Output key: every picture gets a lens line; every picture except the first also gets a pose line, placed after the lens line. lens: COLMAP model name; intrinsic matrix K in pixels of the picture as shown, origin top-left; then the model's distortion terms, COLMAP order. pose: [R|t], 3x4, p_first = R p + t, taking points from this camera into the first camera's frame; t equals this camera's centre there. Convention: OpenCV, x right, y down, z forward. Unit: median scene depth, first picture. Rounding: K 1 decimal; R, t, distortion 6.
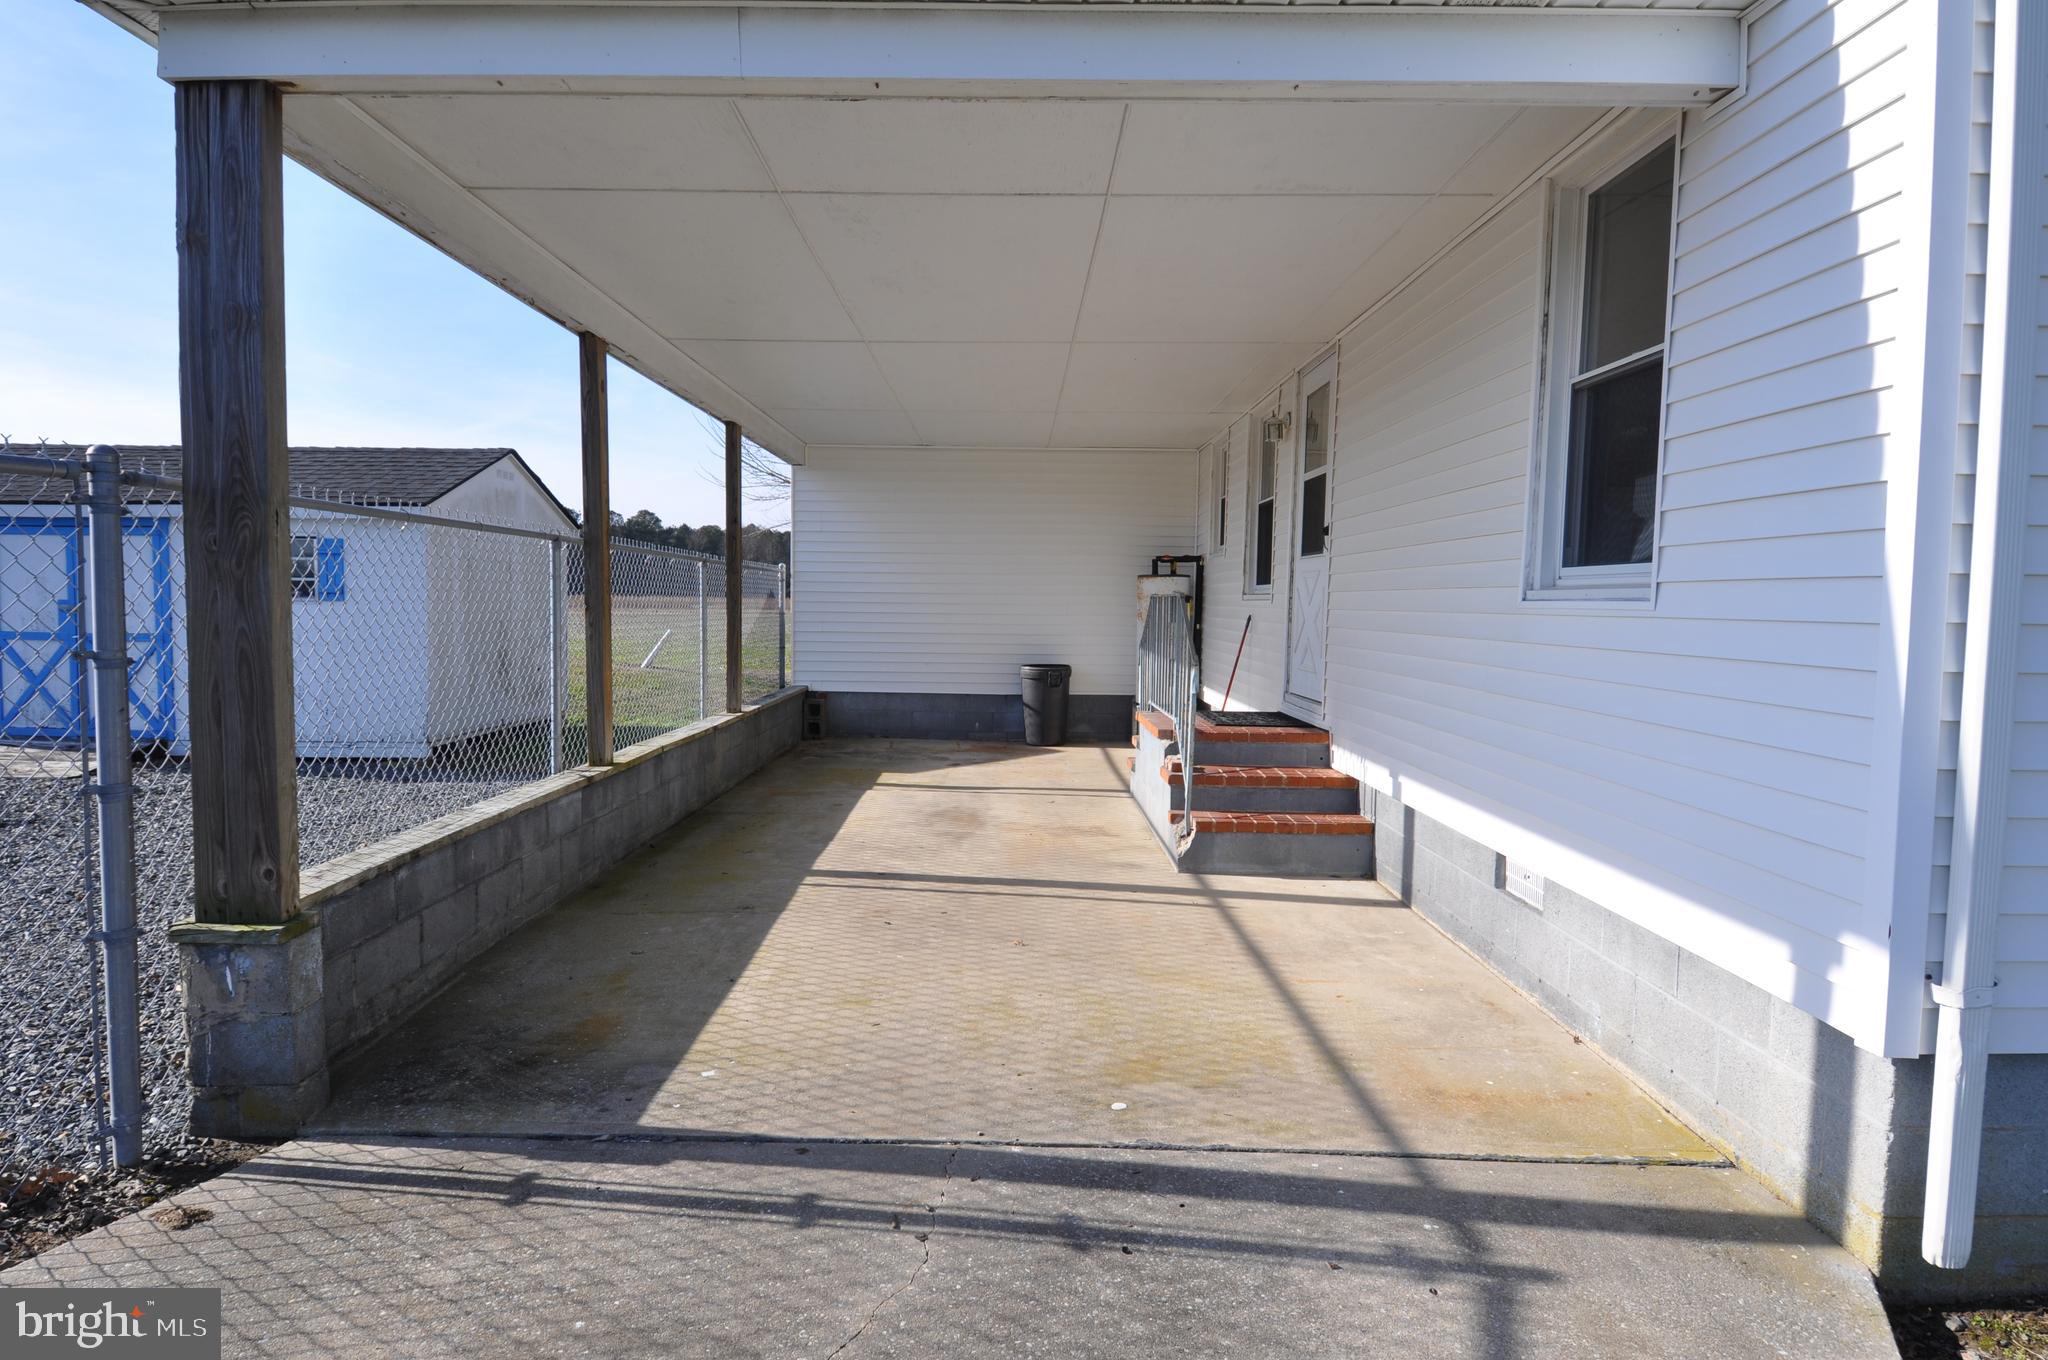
lens RADIAL K [[1143.8, 0, 1024.0], [0, 1143.8, 680.0], [0, 0, 1]] dist [0.000234, -0.000159]
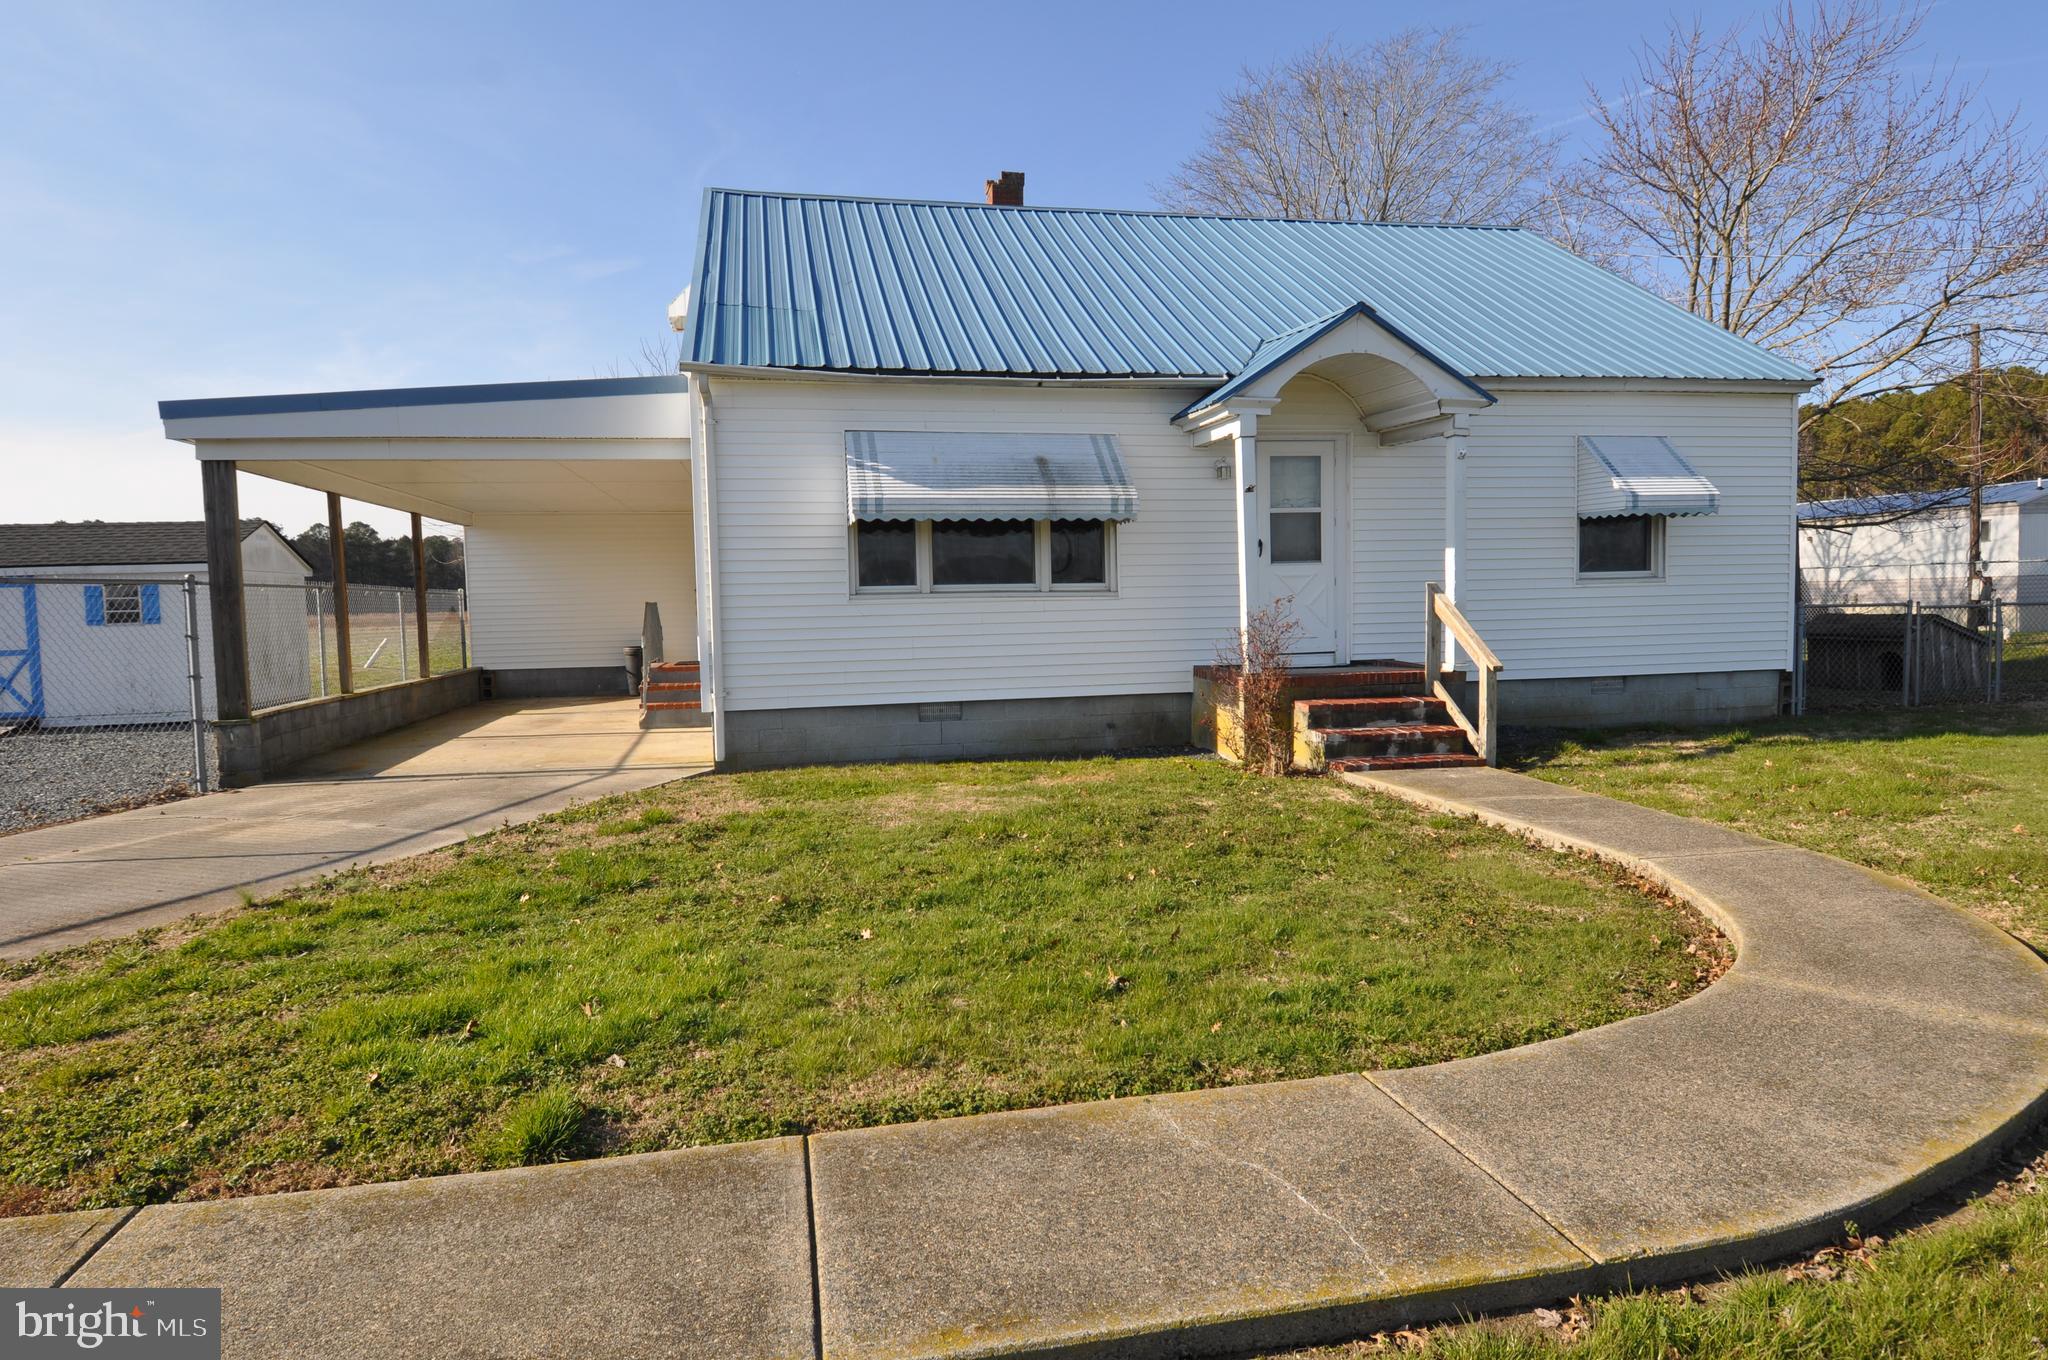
lens RADIAL K [[1143.8, 0, 1024.0], [0, 1143.8, 680.0], [0, 0, 1]] dist [0.000234, -0.000159]
pose [[0.978447, -0.053076, 0.199561, 0.363081], [0.052788, 0.998583, 0.006766, 0.084732], [-0.199637, 0.003914, 0.979862, -1.107735]]
